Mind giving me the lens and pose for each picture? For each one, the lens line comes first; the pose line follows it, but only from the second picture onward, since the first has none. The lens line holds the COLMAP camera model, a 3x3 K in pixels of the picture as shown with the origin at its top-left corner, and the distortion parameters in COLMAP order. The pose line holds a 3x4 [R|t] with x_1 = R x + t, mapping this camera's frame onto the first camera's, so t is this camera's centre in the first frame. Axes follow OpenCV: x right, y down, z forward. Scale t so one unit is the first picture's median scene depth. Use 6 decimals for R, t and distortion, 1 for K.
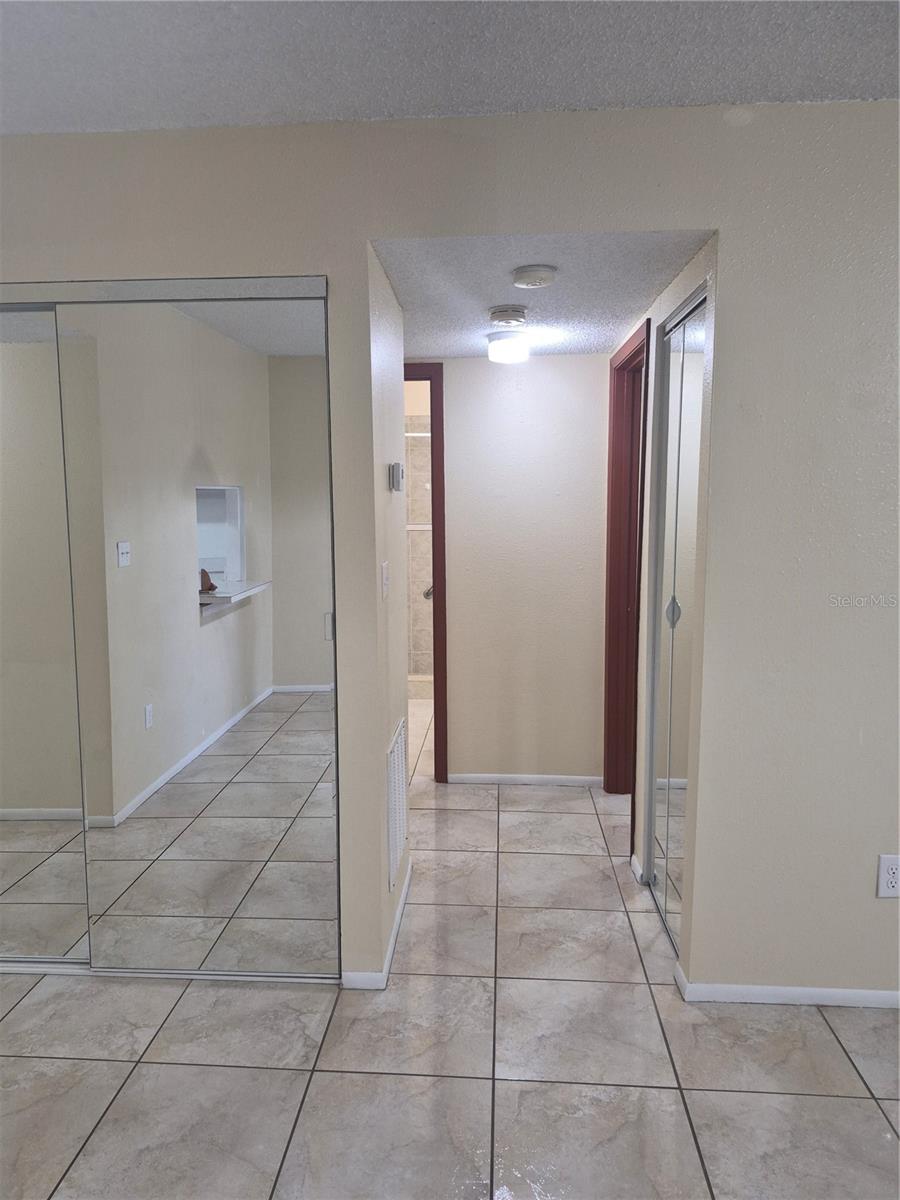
lens RADIAL K [[820.2, 0, 414.8], [0, 820.2, 582.7], [0, 0, 1]] dist [0.000700, 0.002091]
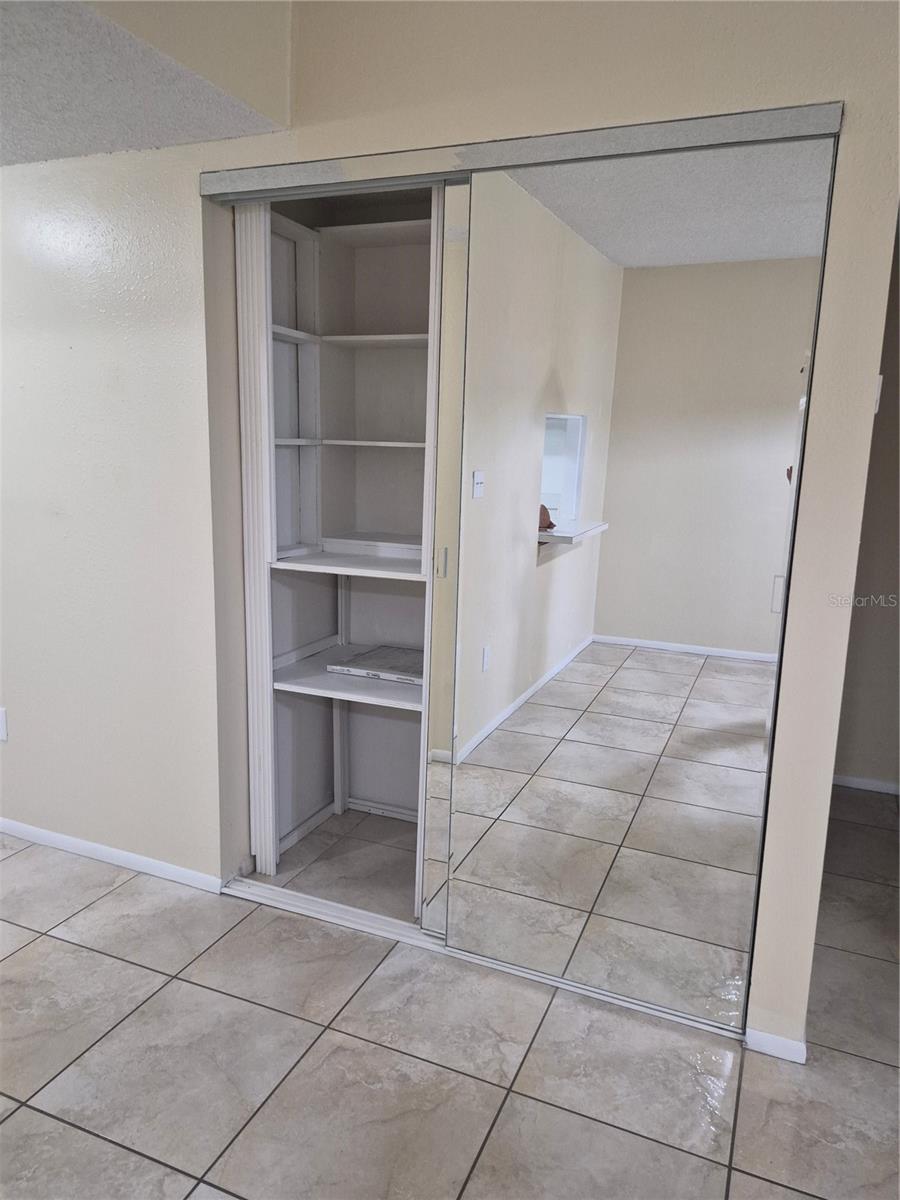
lens RADIAL K [[820.2, 0, 449.7], [0, 820.2, 598.8], [0, 0, 1]] dist [0.000700, 0.002091]
pose [[0.948092, 0.110898, -0.298034, -0.170105], [-0.083686, 0.991196, 0.102603, 0.006335], [0.306788, -0.072336, 0.949025, 0.189160]]
